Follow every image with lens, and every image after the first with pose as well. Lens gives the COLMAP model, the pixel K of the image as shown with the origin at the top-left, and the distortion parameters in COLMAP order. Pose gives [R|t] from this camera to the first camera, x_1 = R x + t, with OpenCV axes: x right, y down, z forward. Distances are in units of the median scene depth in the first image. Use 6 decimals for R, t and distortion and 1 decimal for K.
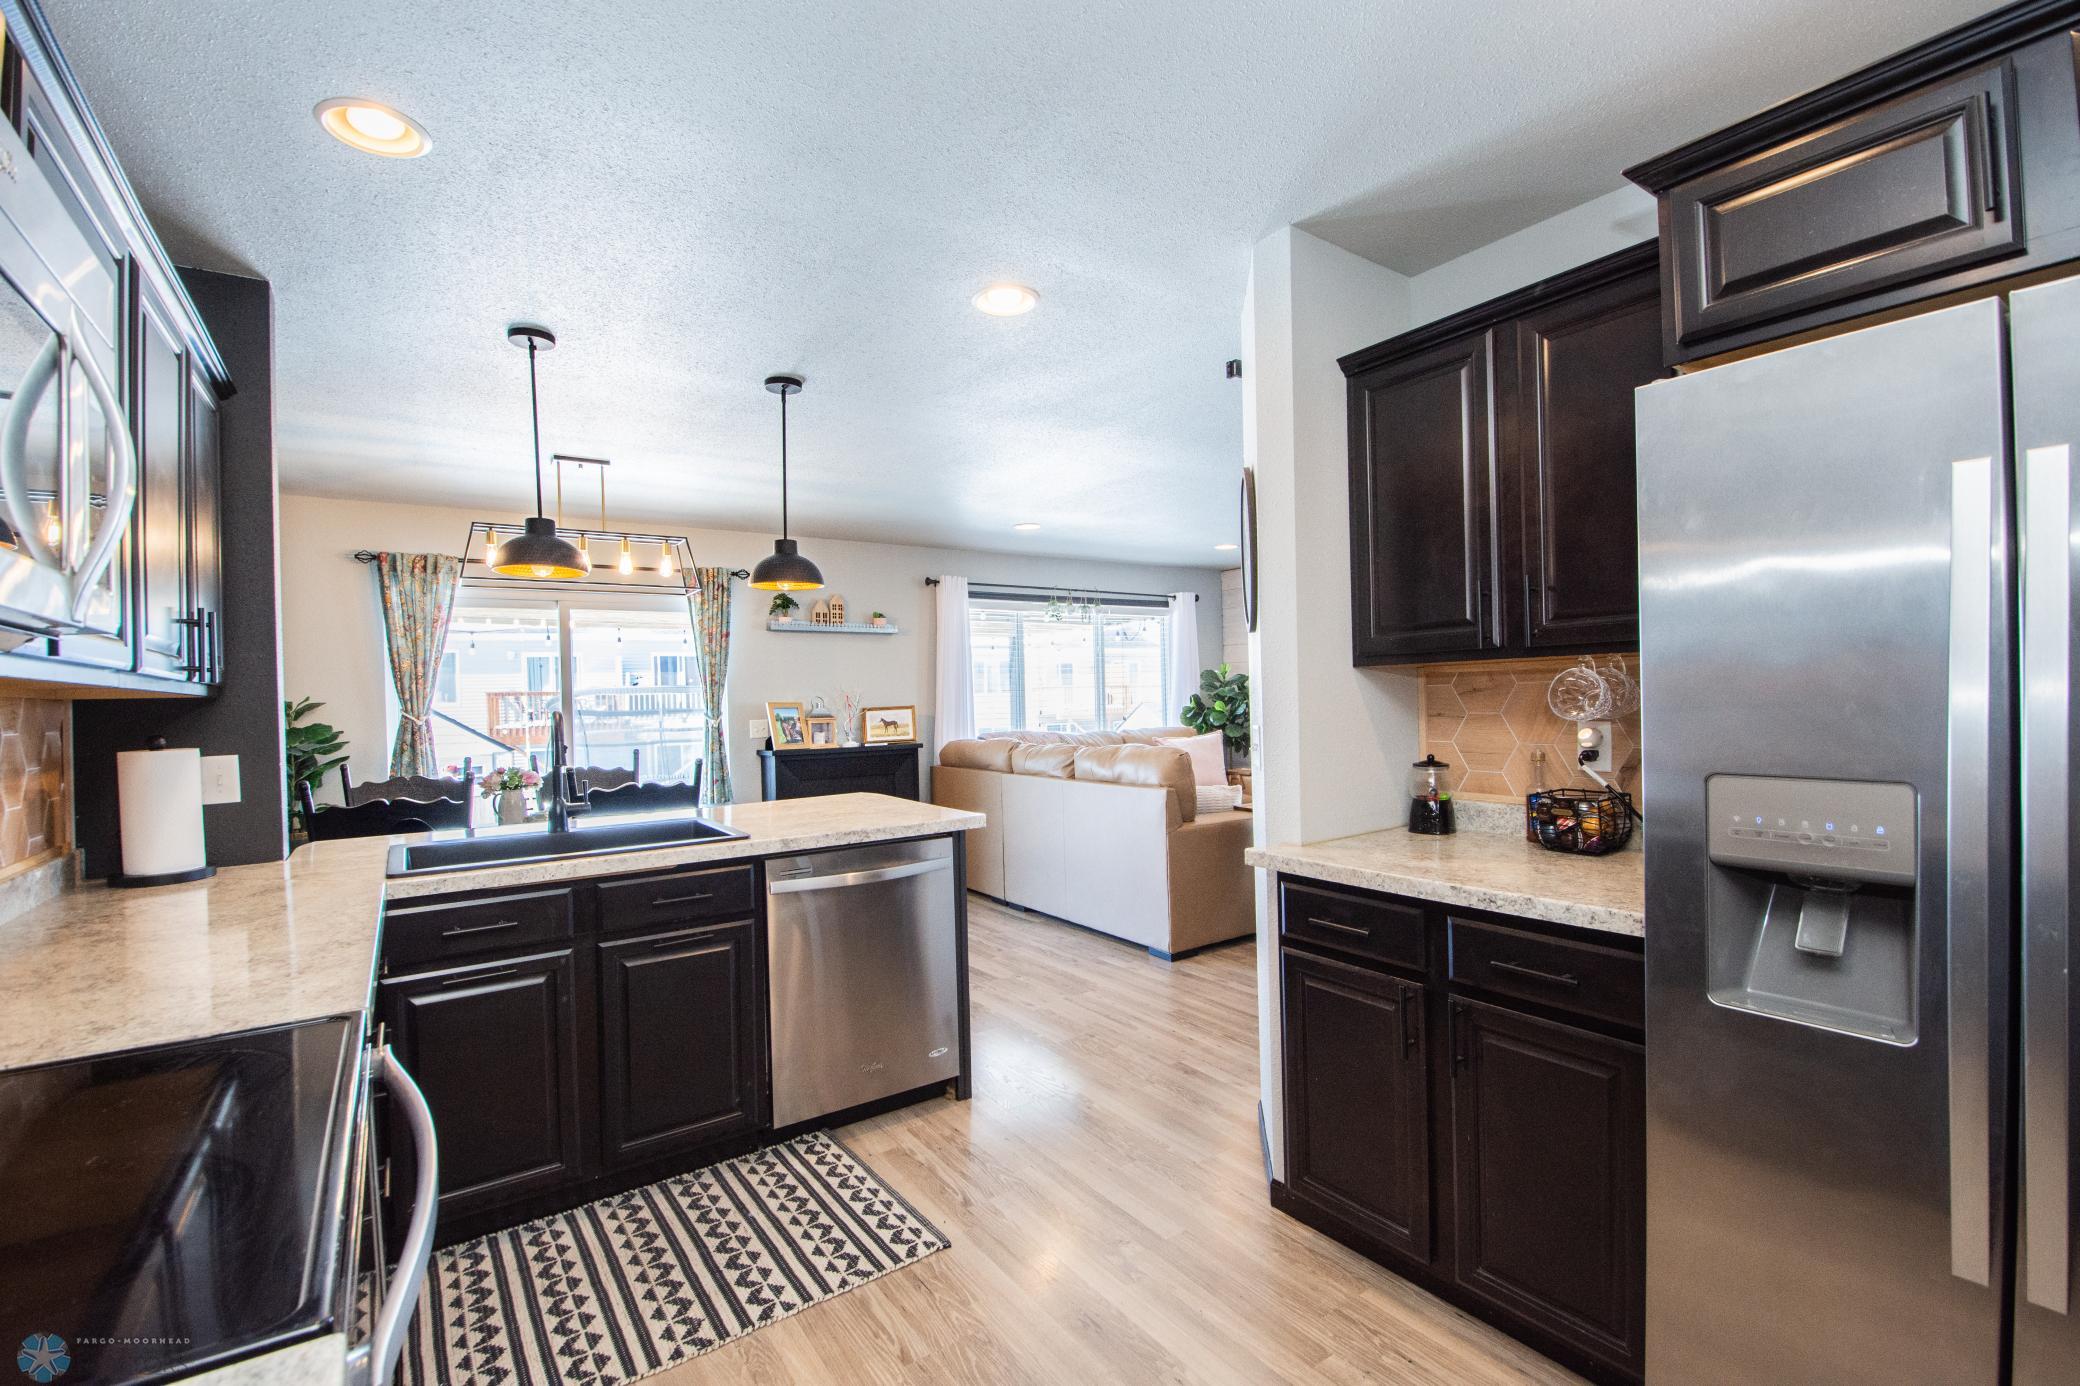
lens RADIAL K [[914.0, 0, 1033.6], [0, 914.0, 704.8], [0, 0, 1]] dist [0.017153, -0.021861]
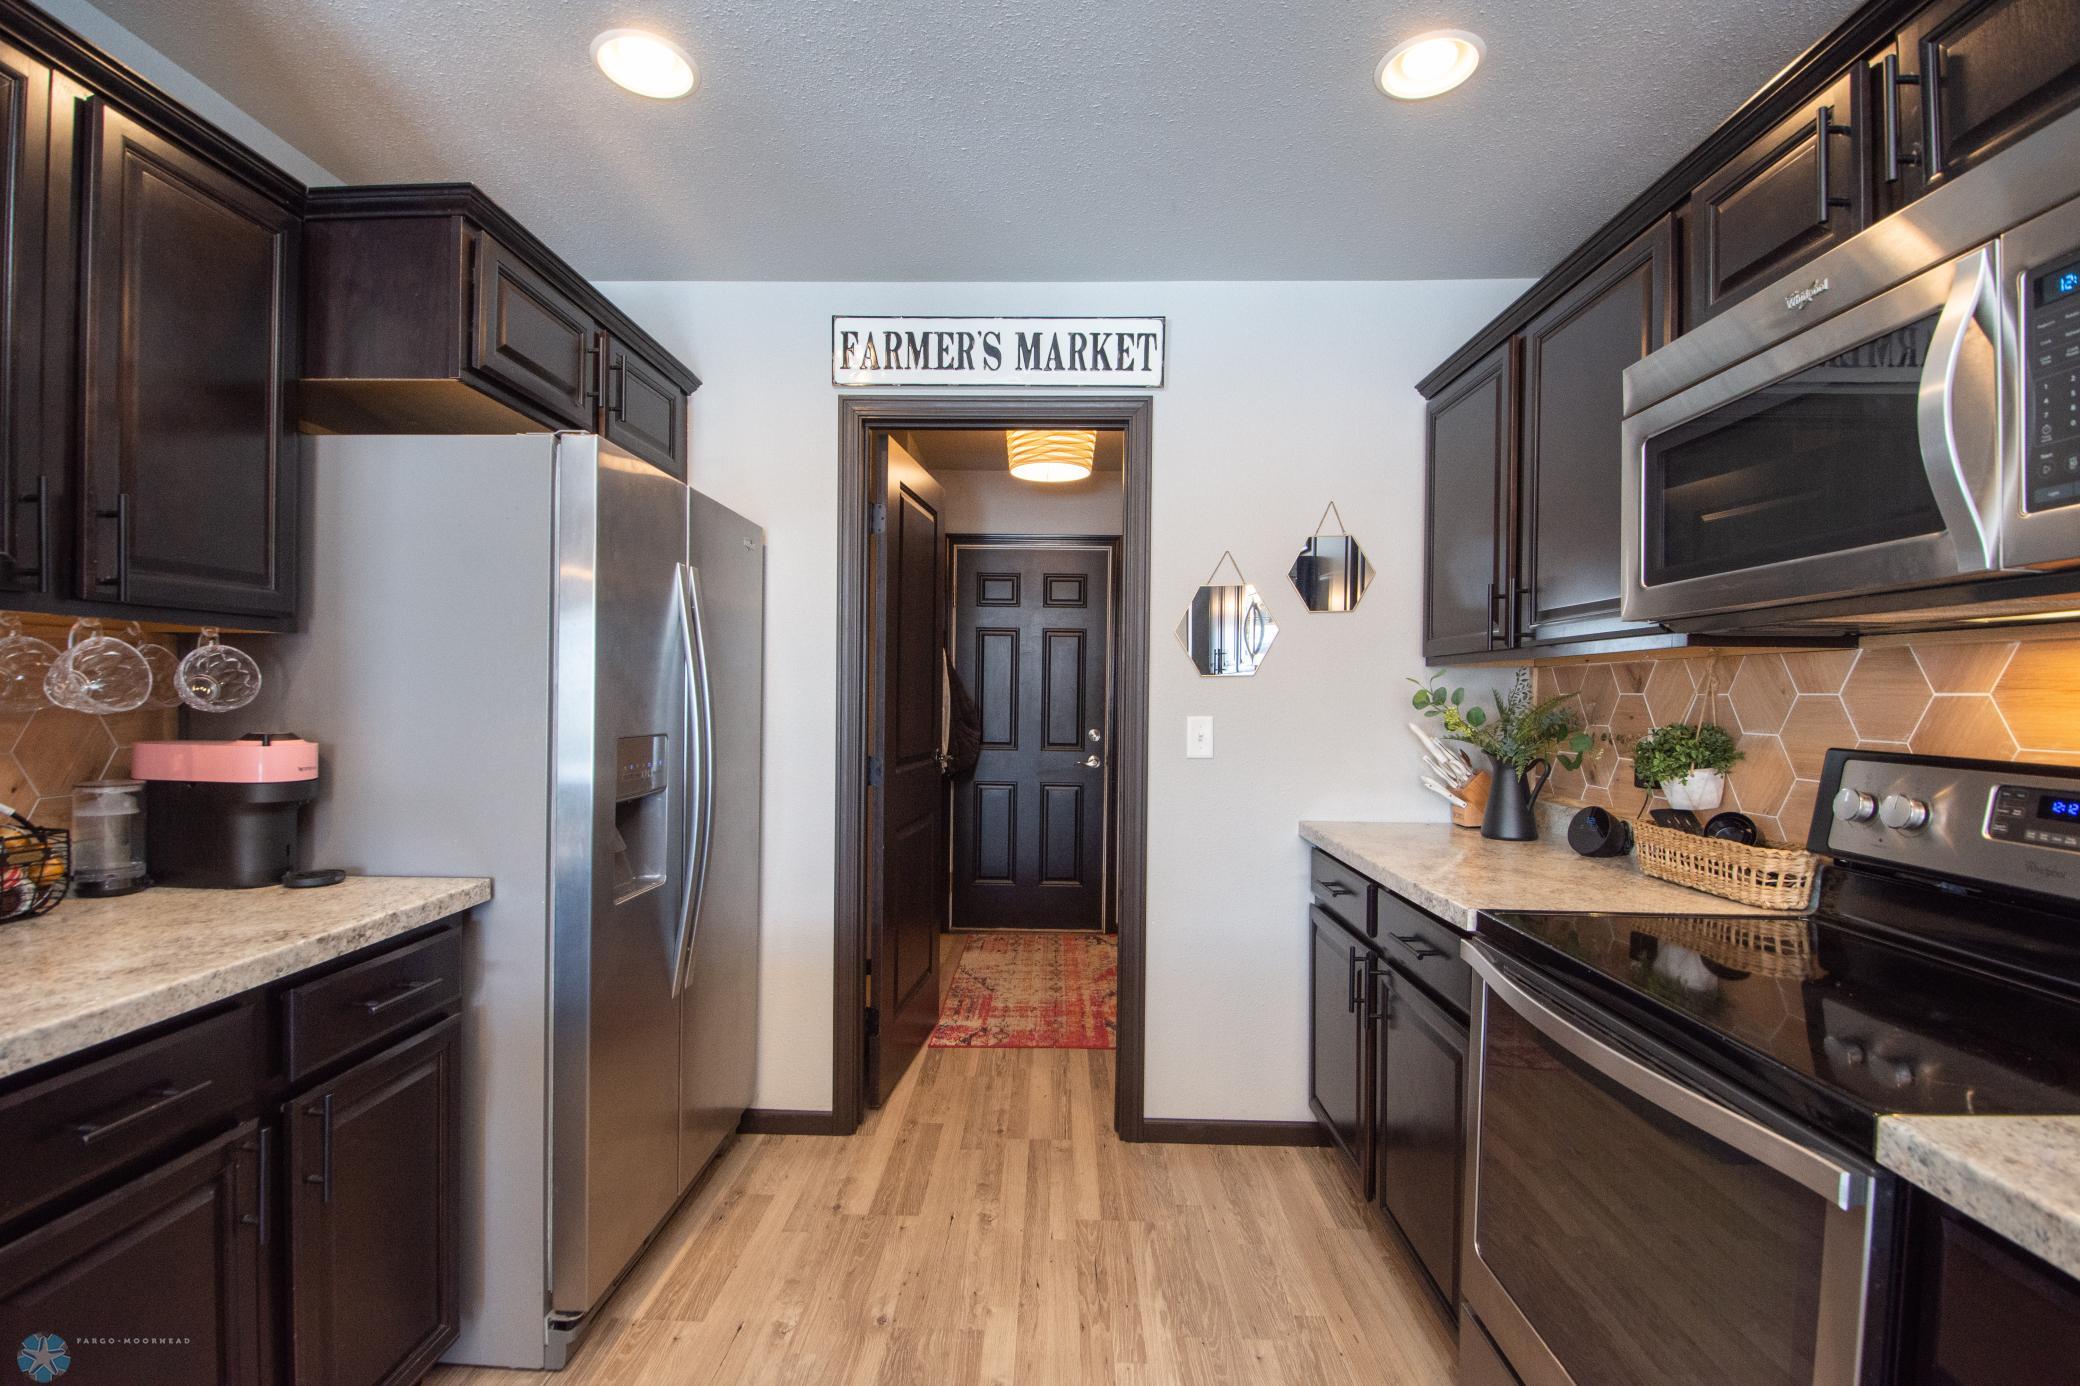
lens RADIAL K [[914.0, 0, 1033.6], [0, 914.0, 704.8], [0, 0, 1]] dist [0.017153, -0.021861]
pose [[-0.800334, 0.010300, 0.599467, -0.327862], [0.013032, 0.999915, 0.000218, 0.017192], [-0.599413, 0.007986, -0.800400, 0.962387]]
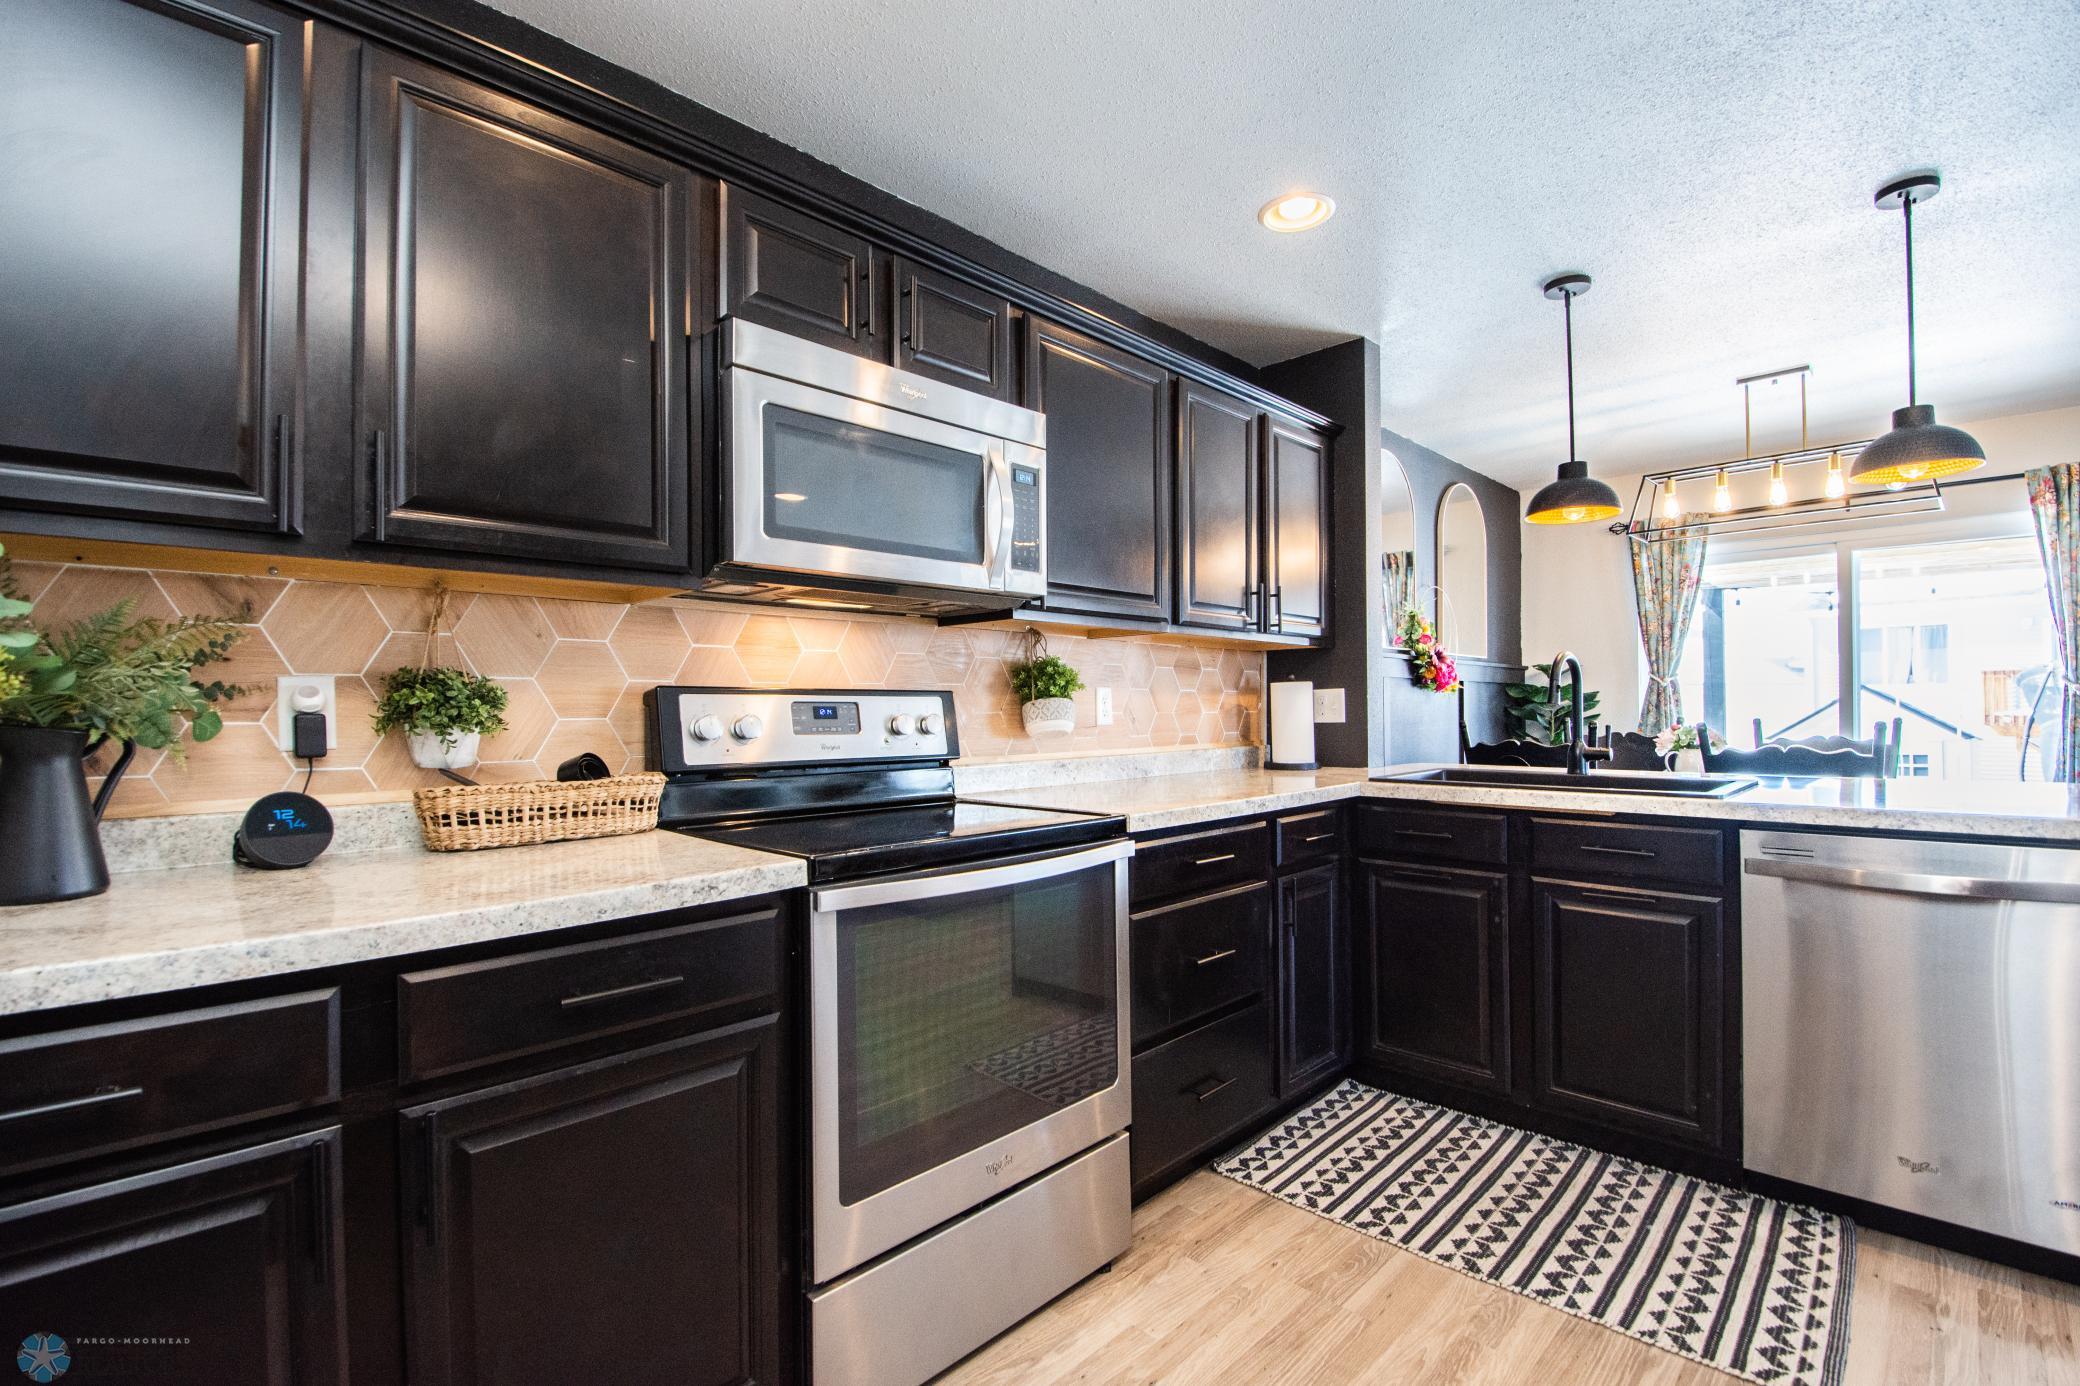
lens RADIAL K [[914.0, 0, 1033.6], [0, 914.0, 704.8], [0, 0, 1]] dist [0.017153, -0.021861]
pose [[0.180685, 0.019414, -0.983349, 0.426150], [-0.004006, 0.999811, 0.019002, 0.055451], [0.983533, 0.000506, 0.180729, 0.285595]]
